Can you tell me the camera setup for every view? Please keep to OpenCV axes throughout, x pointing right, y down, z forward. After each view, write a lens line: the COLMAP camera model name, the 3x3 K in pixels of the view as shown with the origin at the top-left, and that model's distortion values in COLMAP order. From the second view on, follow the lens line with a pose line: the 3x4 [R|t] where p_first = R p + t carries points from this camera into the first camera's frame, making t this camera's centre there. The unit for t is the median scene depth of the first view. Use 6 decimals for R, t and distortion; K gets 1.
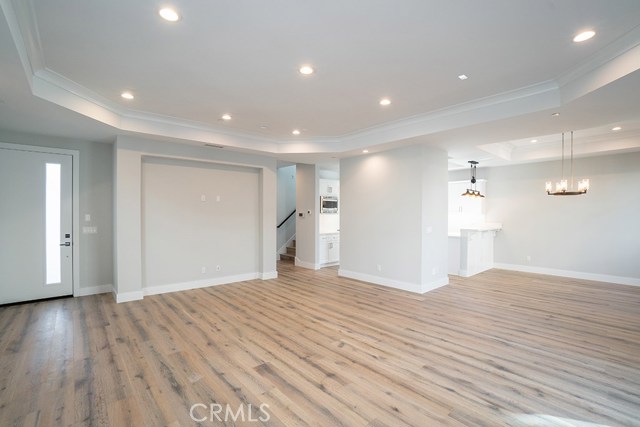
lens RADIAL K [[285.6, 0, 320.0], [0, 285.6, 213.5], [0, 0, 1]] dist [-0.001937, 0.000040]
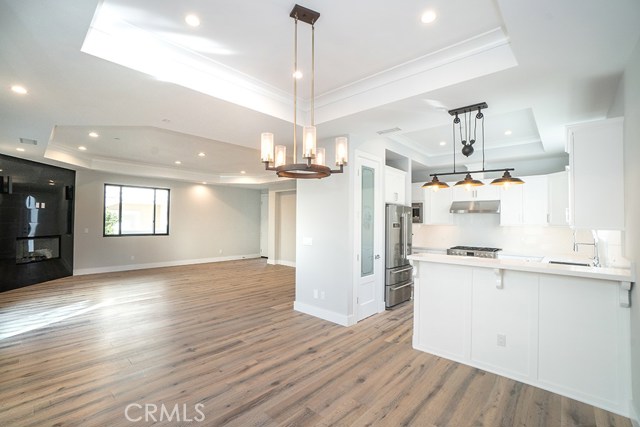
lens RADIAL K [[285.6, 0, 320.0], [0, 285.6, 213.5], [0, 0, 1]] dist [-0.001937, 0.000040]
pose [[0.103231, -0.021947, -0.994415, 1.533285], [-0.003909, 0.999740, -0.022470, -0.004765], [0.994650, 0.006206, 0.103119, 1.186576]]
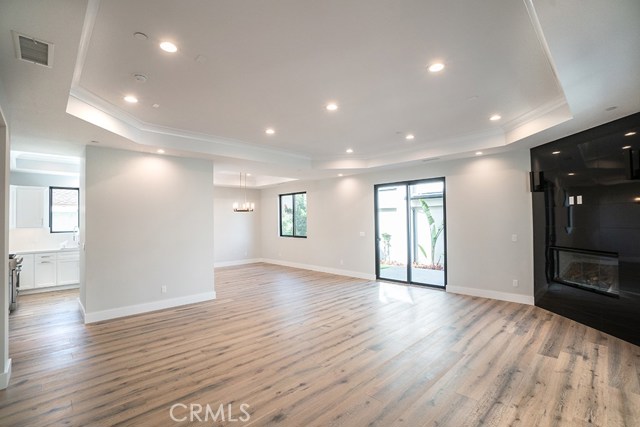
lens RADIAL K [[285.6, 0, 320.0], [0, 285.6, 213.5], [0, 0, 1]] dist [-0.001937, 0.000040]
pose [[-0.069448, 0.040876, 0.996748, -0.886111], [-0.001987, 0.999153, -0.041113, 0.009814], [-0.997584, -0.004836, -0.069308, 0.823394]]
